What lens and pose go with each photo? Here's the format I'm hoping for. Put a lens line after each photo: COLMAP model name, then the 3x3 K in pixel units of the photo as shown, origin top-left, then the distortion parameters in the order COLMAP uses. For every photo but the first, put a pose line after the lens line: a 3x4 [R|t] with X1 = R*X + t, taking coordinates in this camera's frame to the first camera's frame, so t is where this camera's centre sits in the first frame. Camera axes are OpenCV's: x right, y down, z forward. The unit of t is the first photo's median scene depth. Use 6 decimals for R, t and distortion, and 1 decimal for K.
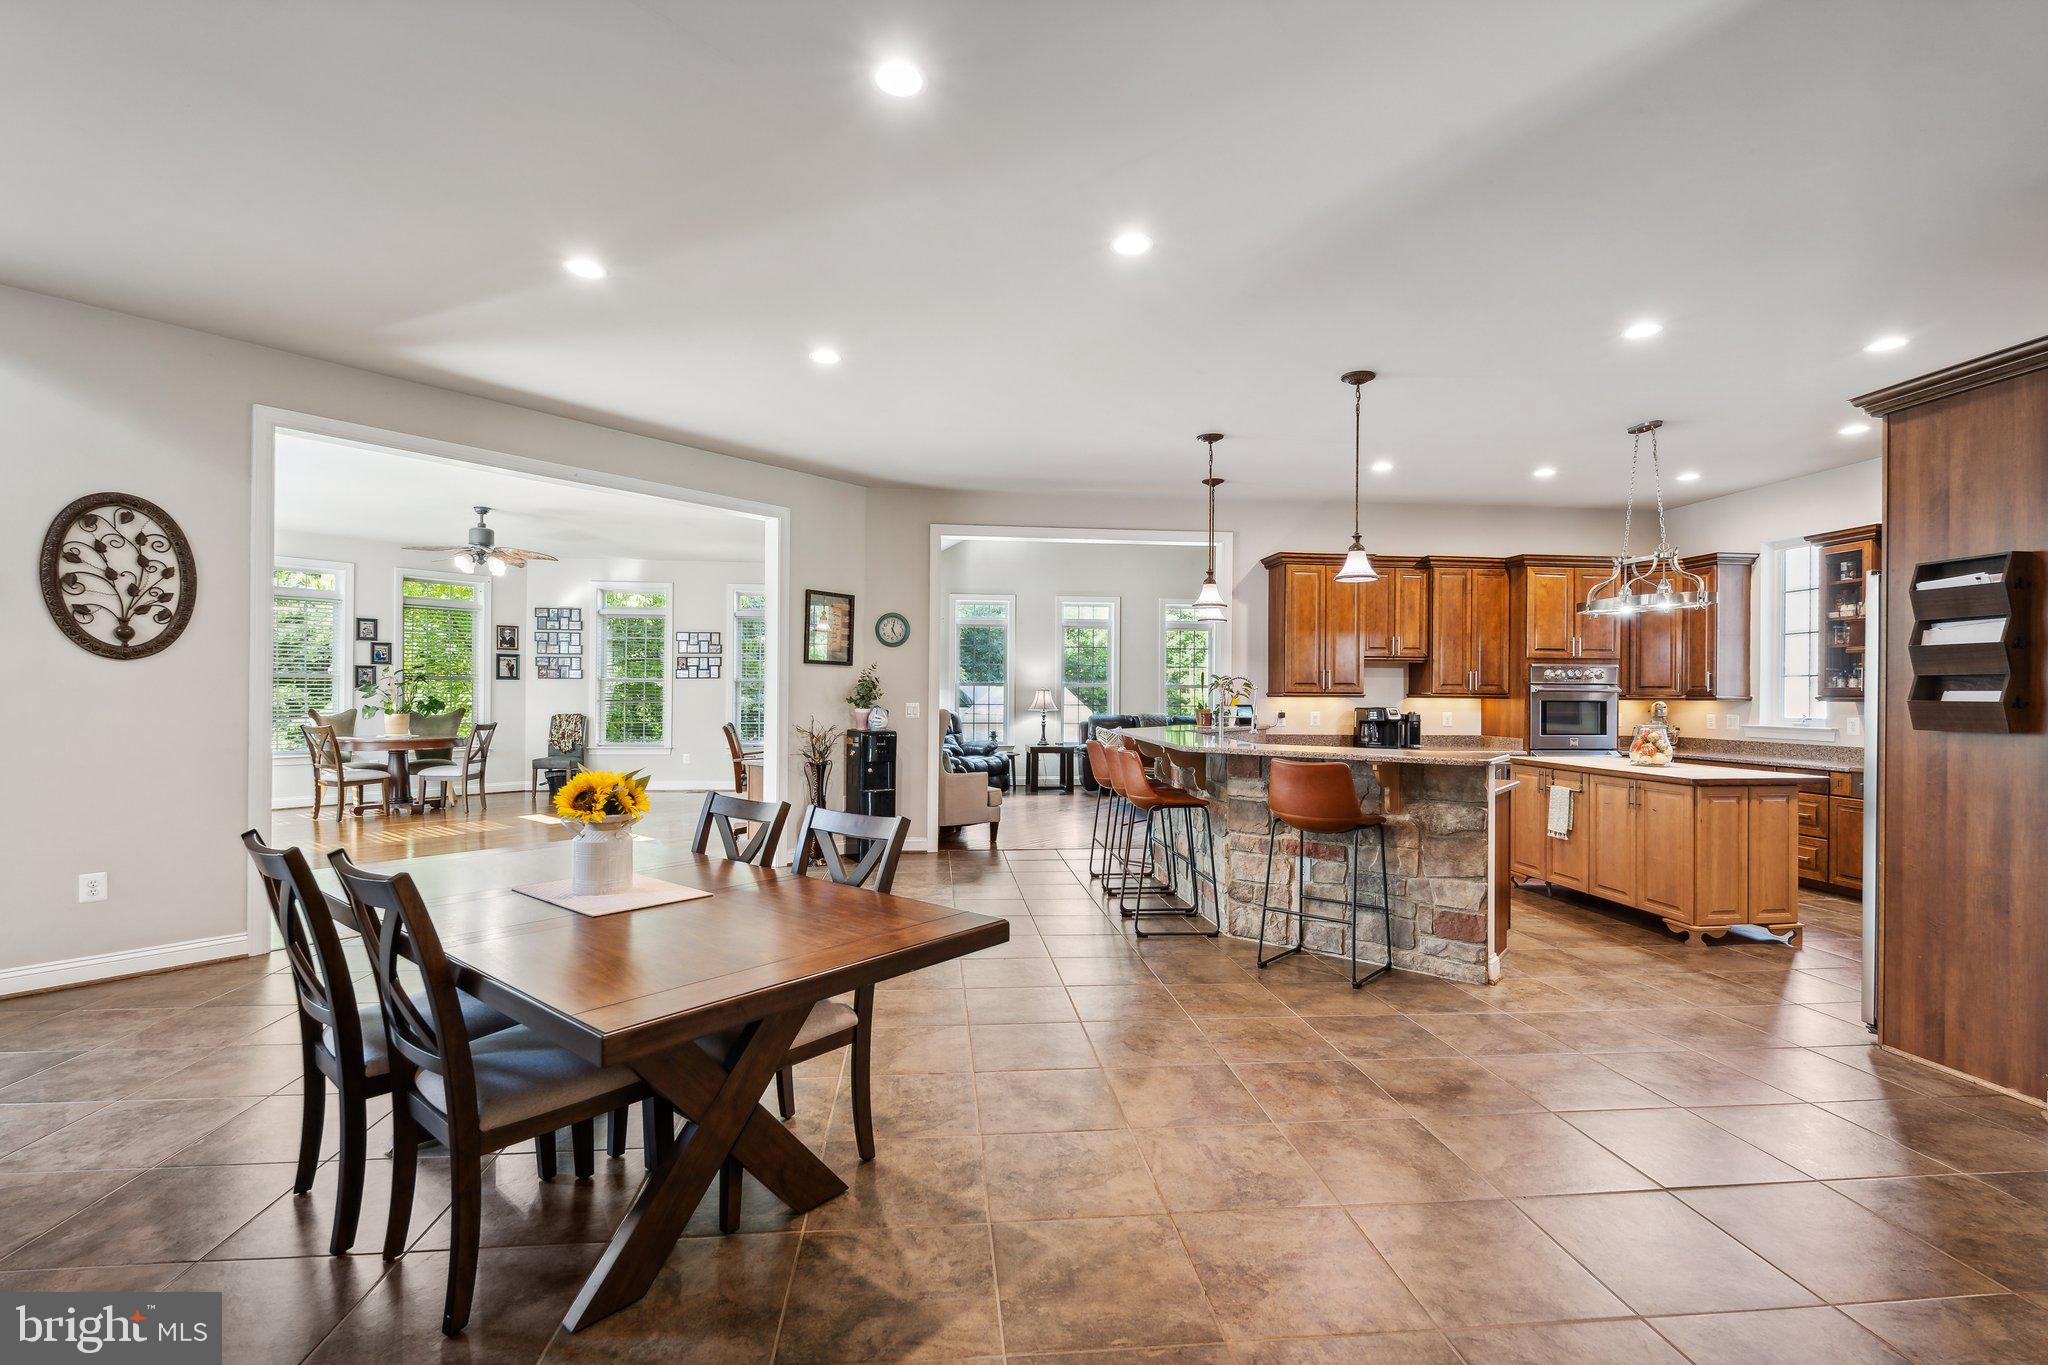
lens RADIAL K [[917.5, 0, 1019.0], [0, 917.5, 693.7], [0, 0, 1]] dist [-0.005318, 0.002397]
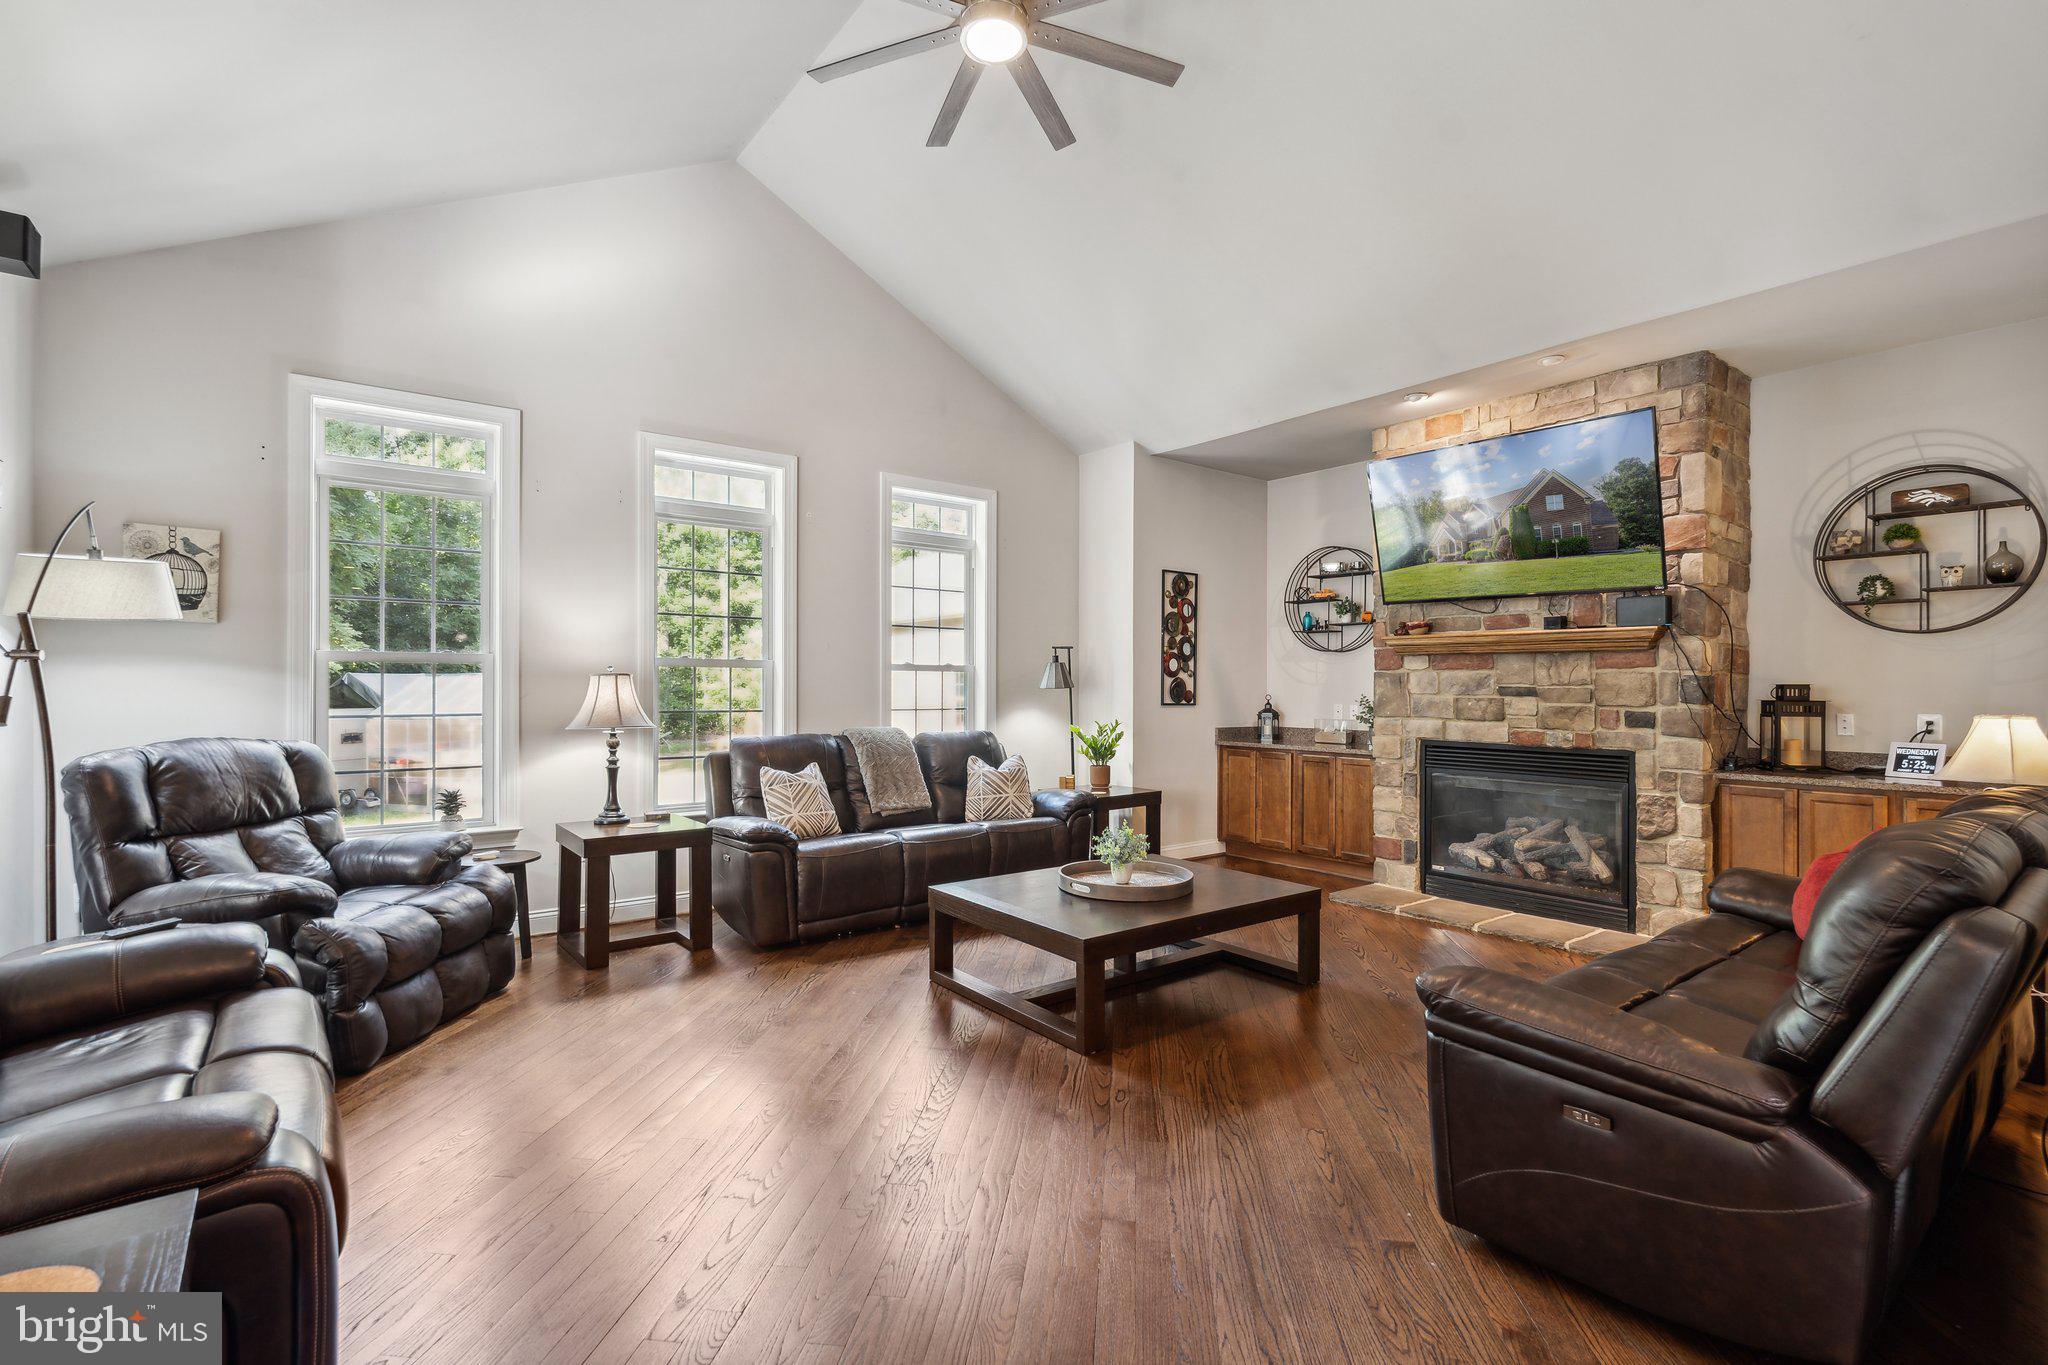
lens RADIAL K [[917.5, 0, 1014.9], [0, 917.5, 686.3], [0, 0, 1]] dist [-0.005318, 0.002397]
pose [[0.850359, -0.004087, 0.526188, -0.048246], [0.003090, 0.999991, 0.002774, 0.000937], [-0.526194, -0.000733, 0.850364, 1.009441]]
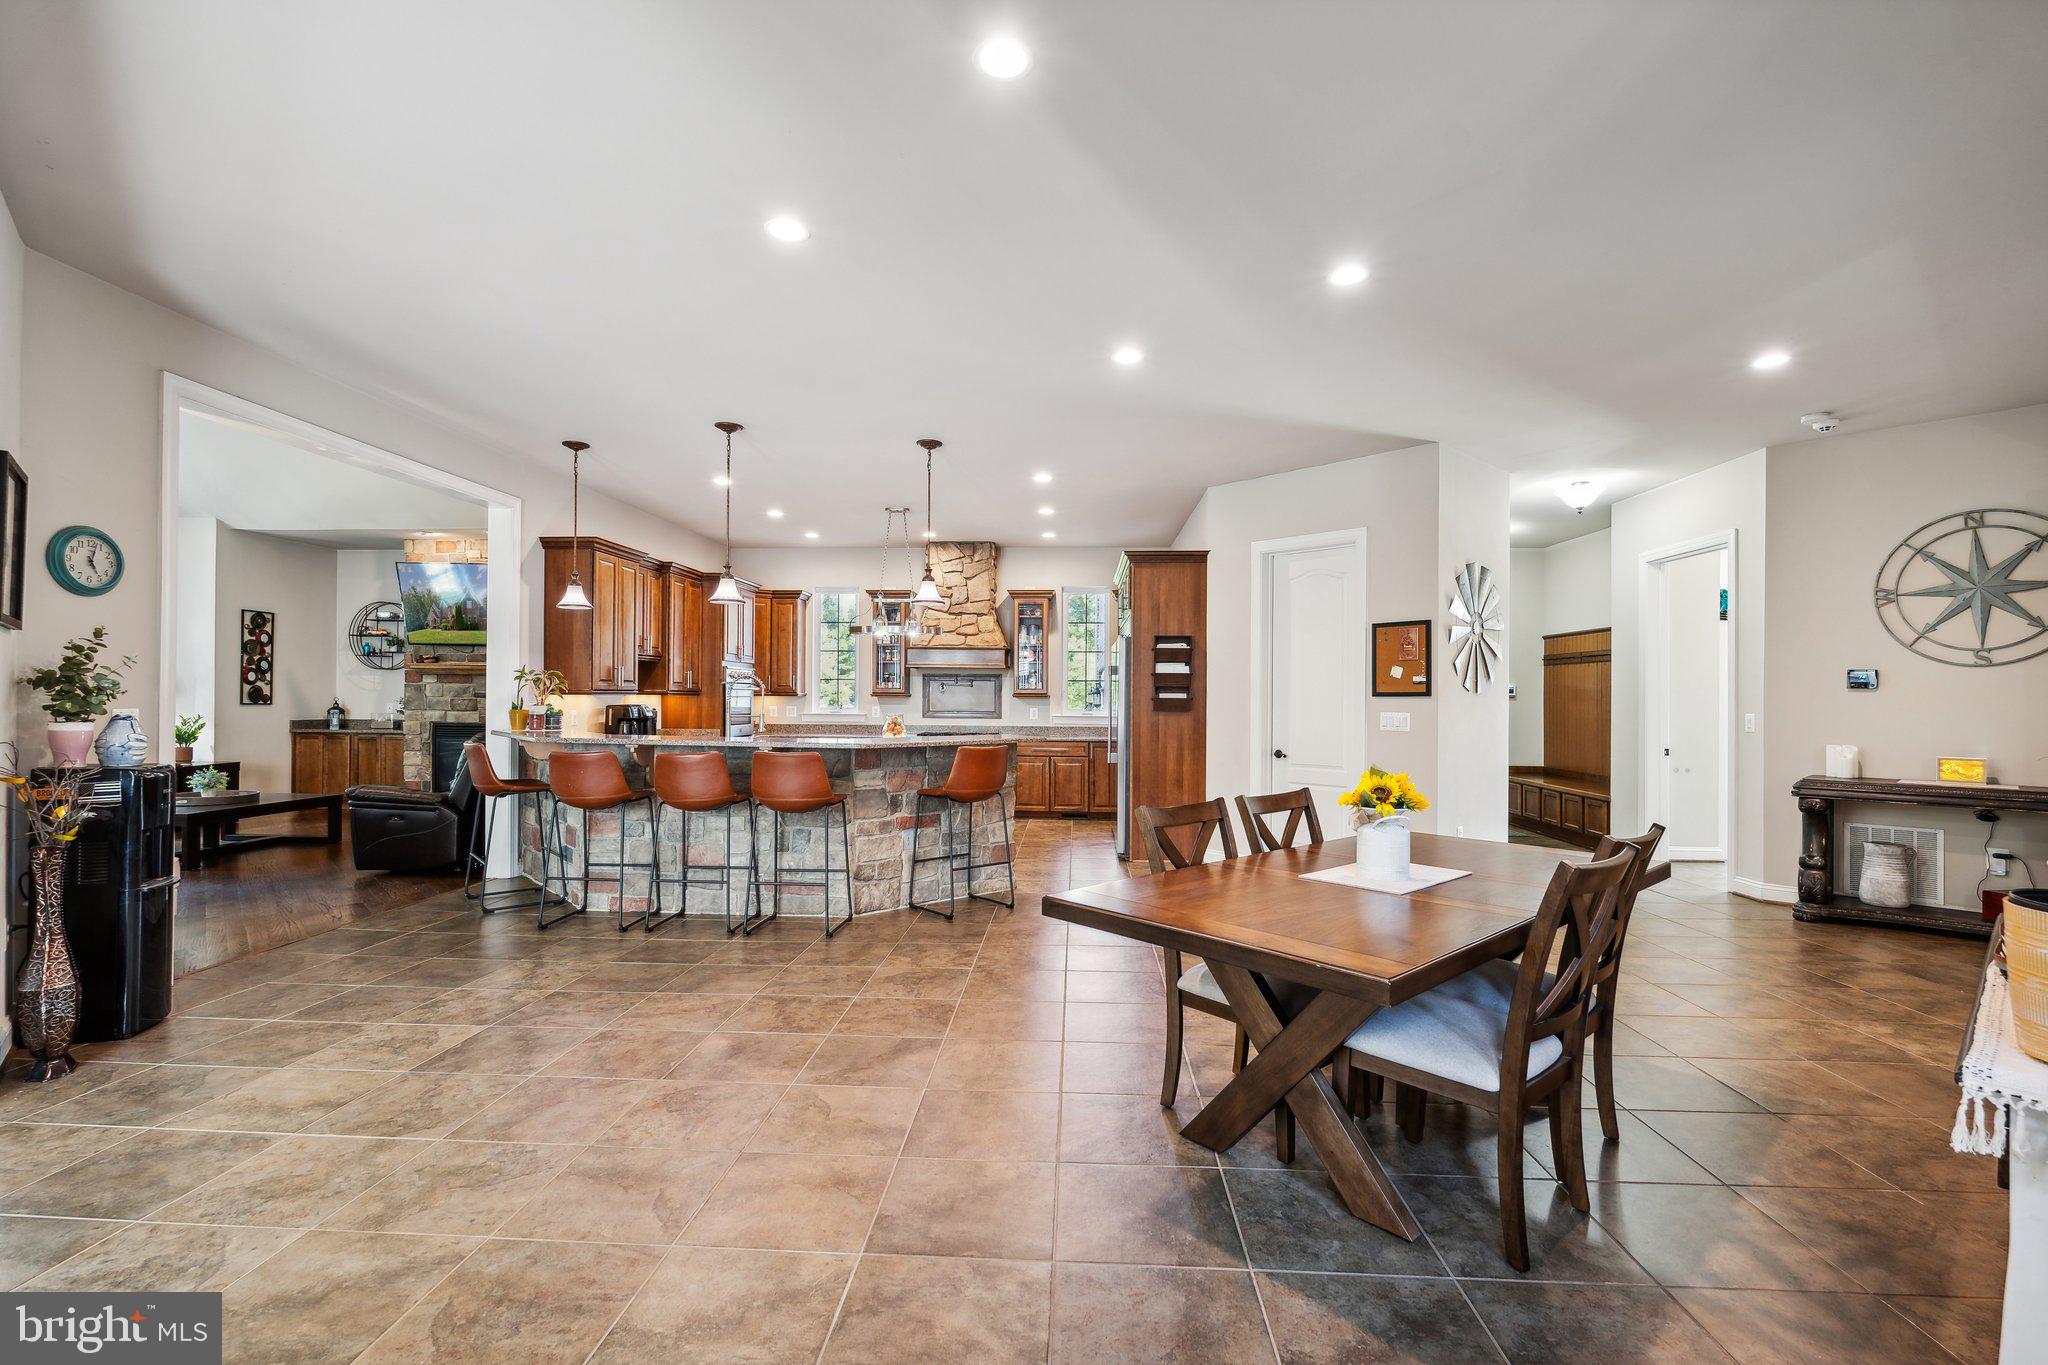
lens RADIAL K [[917.5, 0, 1033.4], [0, 917.5, 694.1], [0, 0, 1]] dist [-0.005318, 0.002397]
pose [[0.149754, -0.003117, 0.988718, -0.543595], [-0.005703, 0.999976, 0.004016, -0.003459], [-0.988707, -0.006240, 0.149732, 0.420469]]
